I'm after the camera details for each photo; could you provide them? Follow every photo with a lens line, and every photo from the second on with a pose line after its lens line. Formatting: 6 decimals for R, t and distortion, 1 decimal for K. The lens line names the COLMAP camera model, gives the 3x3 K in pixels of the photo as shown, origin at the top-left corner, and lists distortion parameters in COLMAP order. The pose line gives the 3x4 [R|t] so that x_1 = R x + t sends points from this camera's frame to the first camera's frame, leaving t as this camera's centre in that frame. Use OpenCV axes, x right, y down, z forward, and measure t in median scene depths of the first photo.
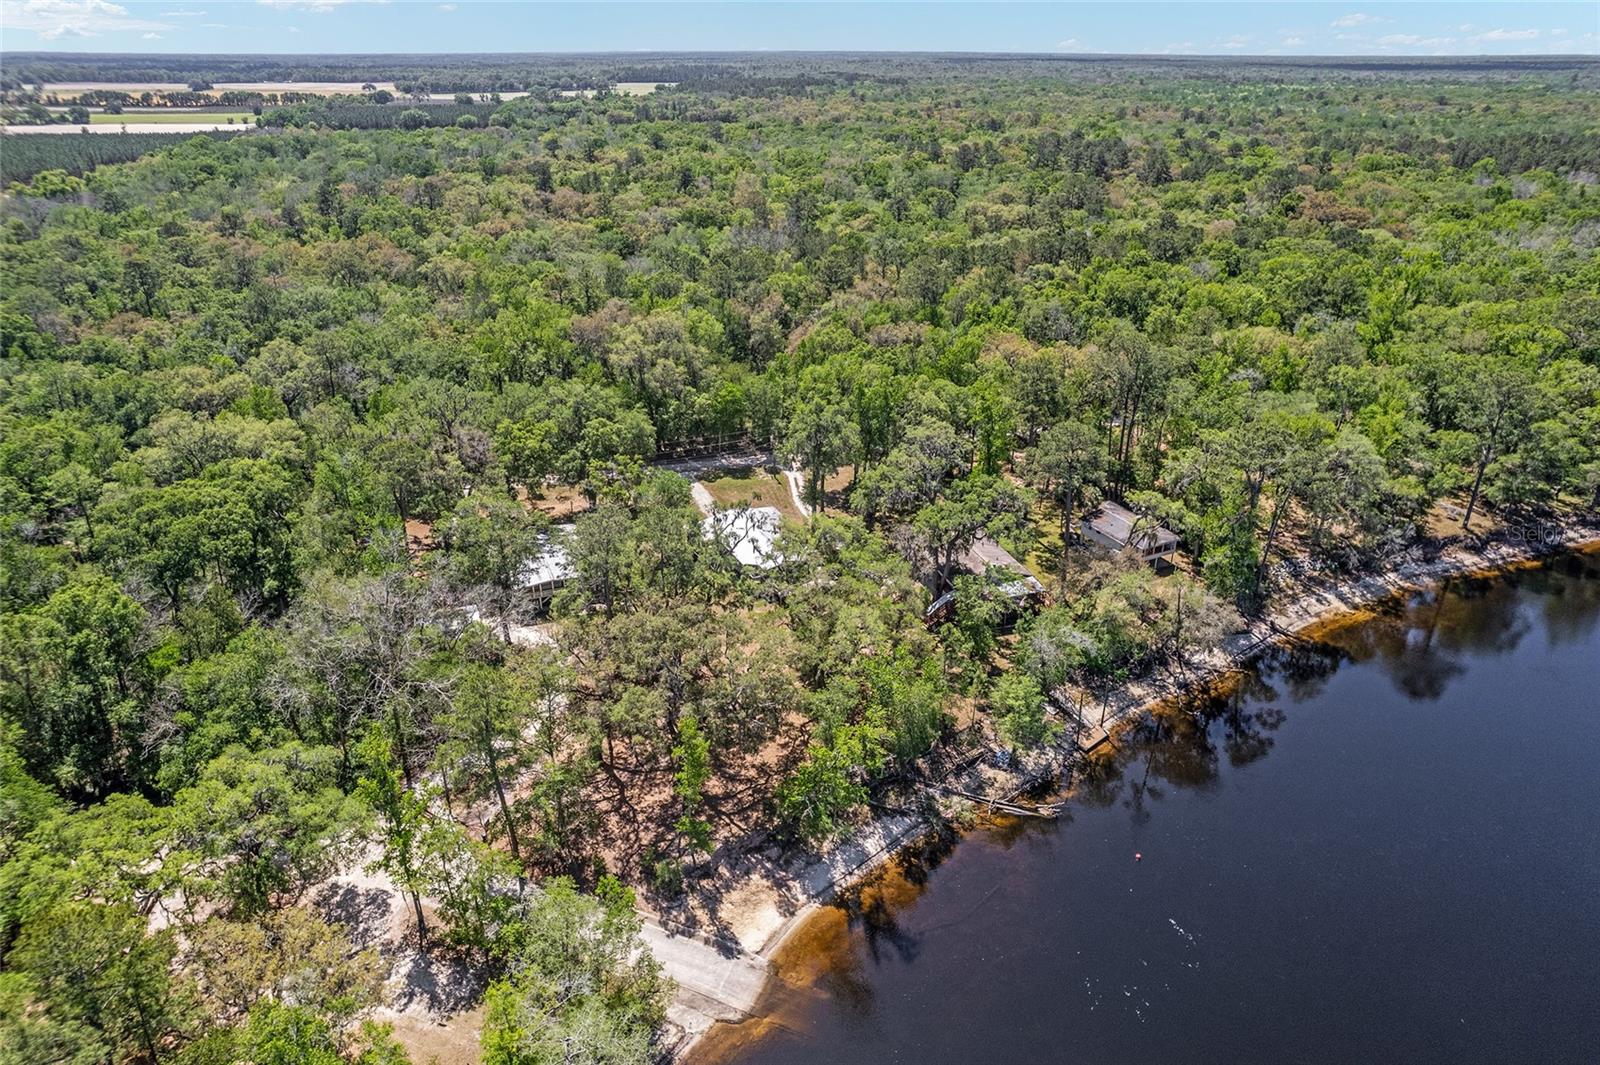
lens RADIAL K [[1031.8, 0, 805.5], [0, 1031.8, 535.6], [0, 0, 1]] dist [-0.078929, 0.068689]
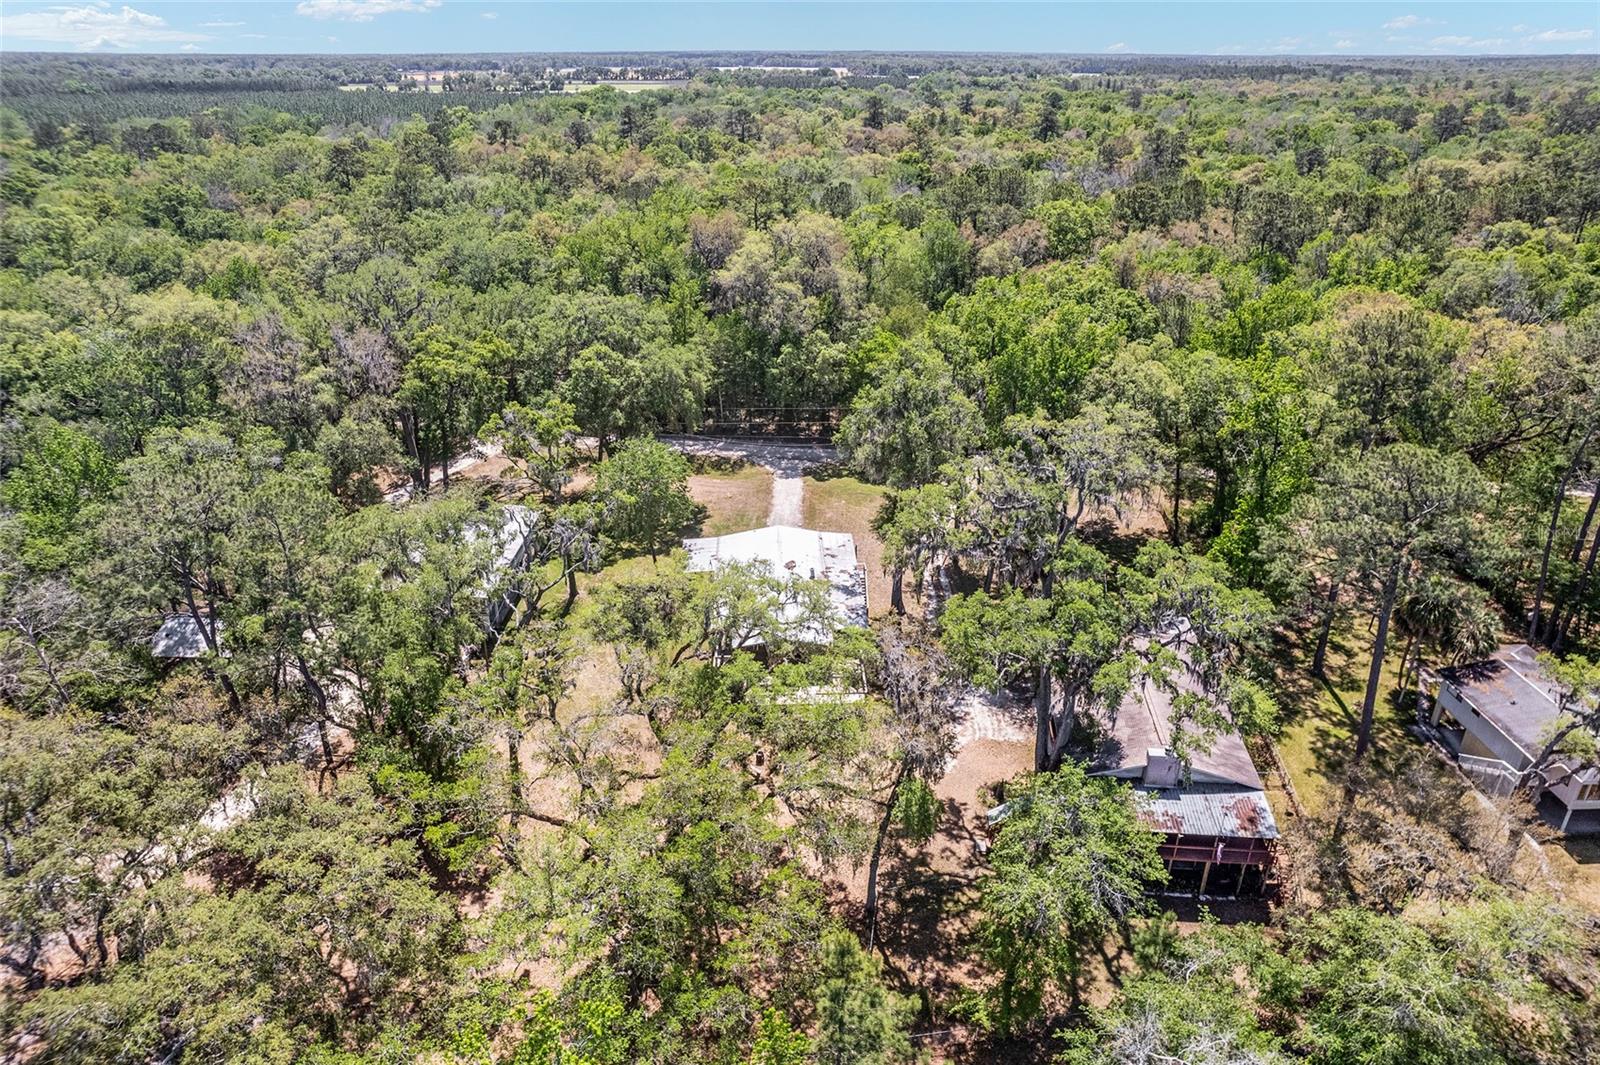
lens RADIAL K [[1054.7, 0, 803.7], [0, 1054.7, 540.1], [0, 0, 1]] dist [-0.088119, 0.080668]
pose [[0.916274, 0.171619, -0.361924, 0.158304], [-0.172779, 0.984521, 0.029425, -0.037767], [0.361372, 0.035572, 0.931743, 0.447409]]
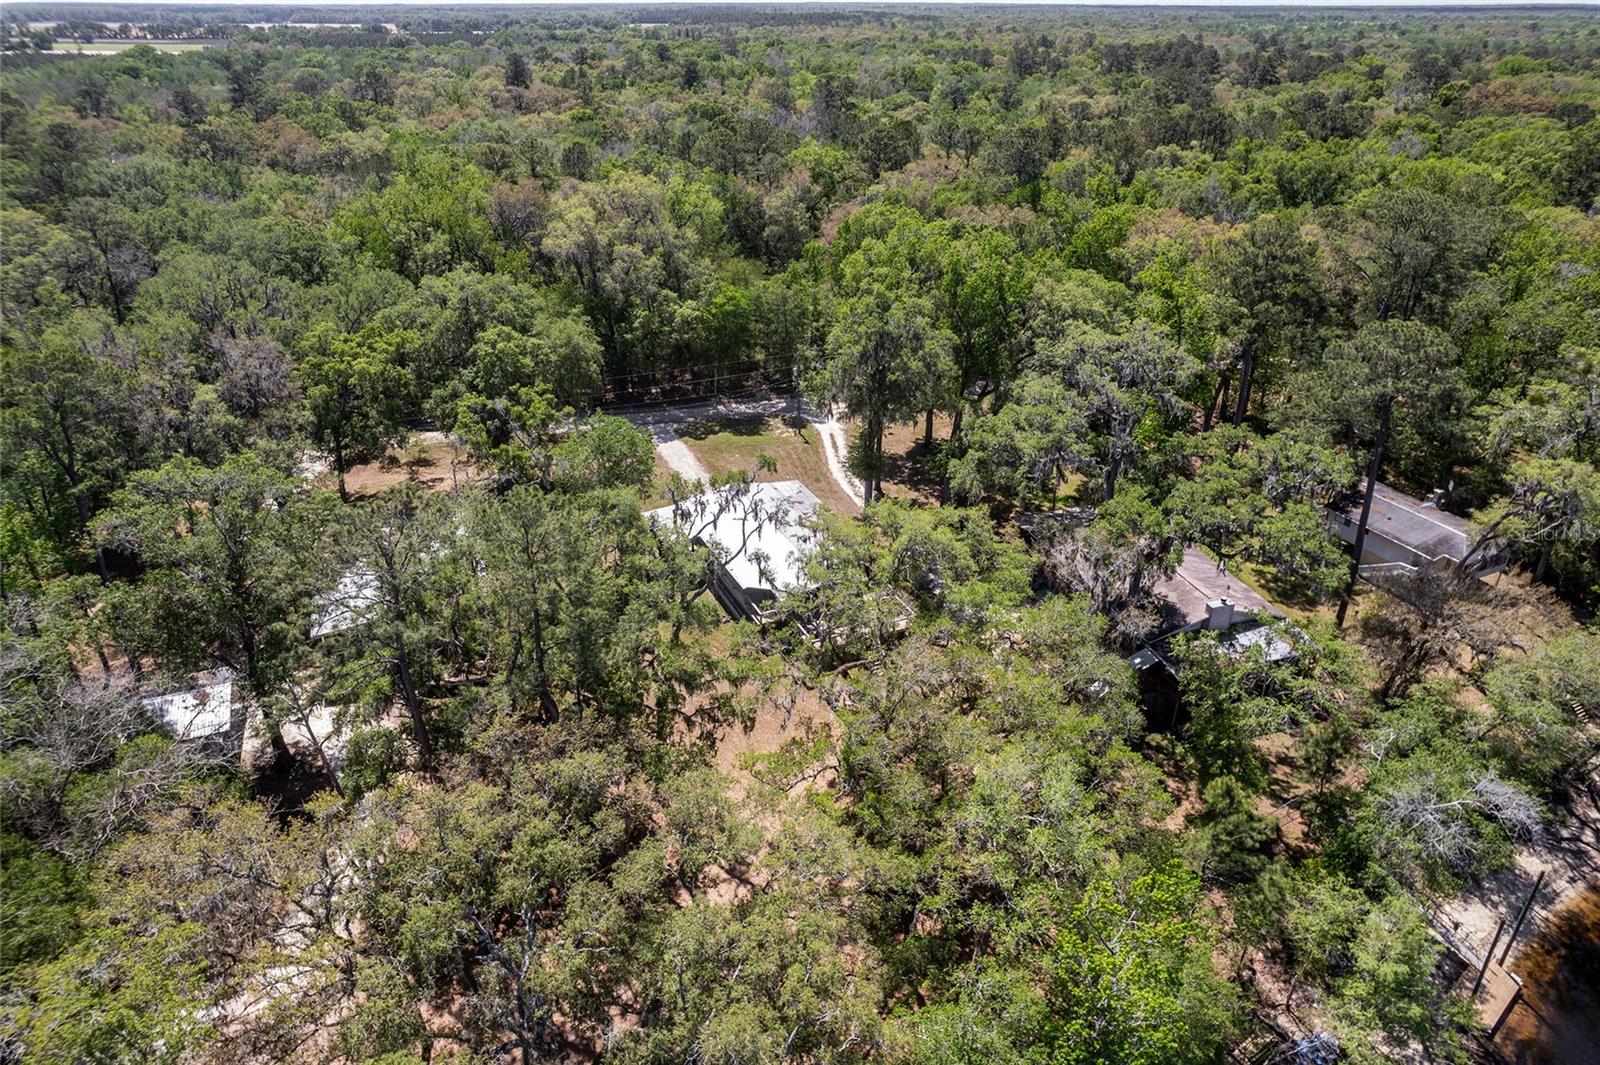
lens RADIAL K [[1054.7, 0, 803.7], [0, 1054.7, 540.1], [0, 0, 1]] dist [-0.088119, 0.080668]
pose [[0.999773, 0.009362, -0.019125, -0.015894], [-0.008651, 0.999279, 0.036966, -0.016070], [0.019457, -0.036792, 0.999133, 0.395833]]
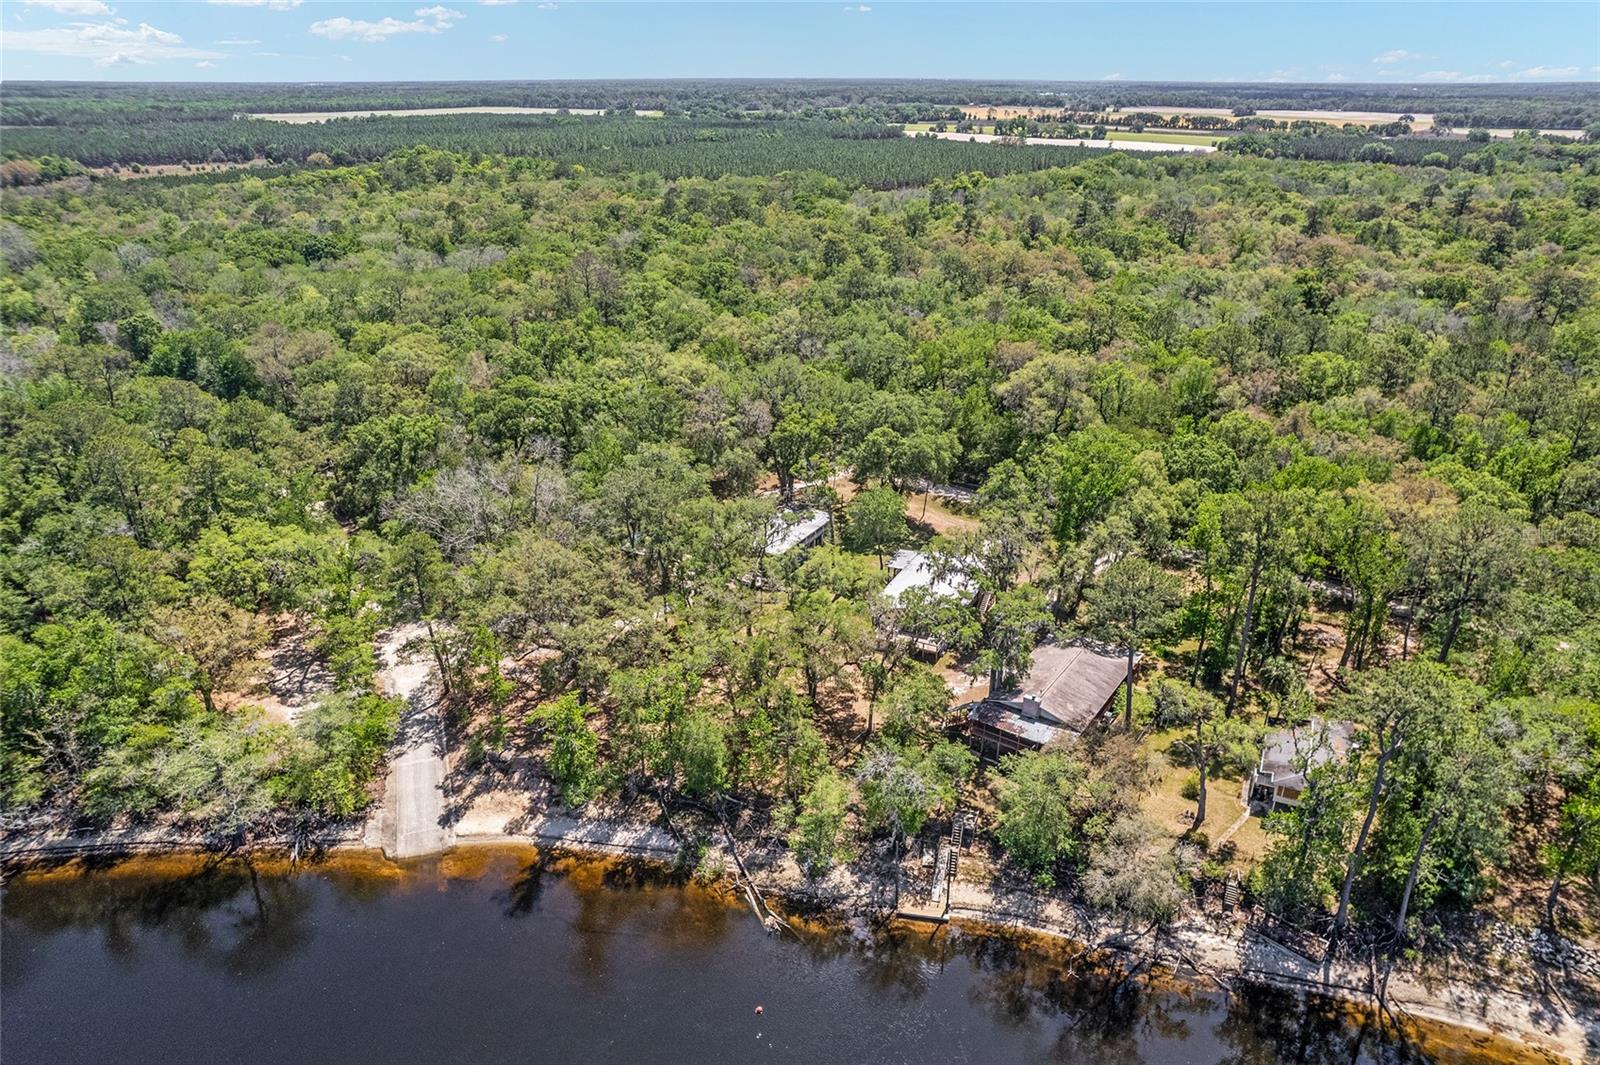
lens RADIAL K [[1031.8, 0, 805.5], [0, 1031.8, 535.6], [0, 0, 1]] dist [-0.078929, 0.068689]
pose [[0.615636, 0.321229, -0.719586, 0.529657], [-0.338277, 0.932458, 0.126847, -0.114854], [0.711731, 0.165328, 0.682719, 0.235770]]
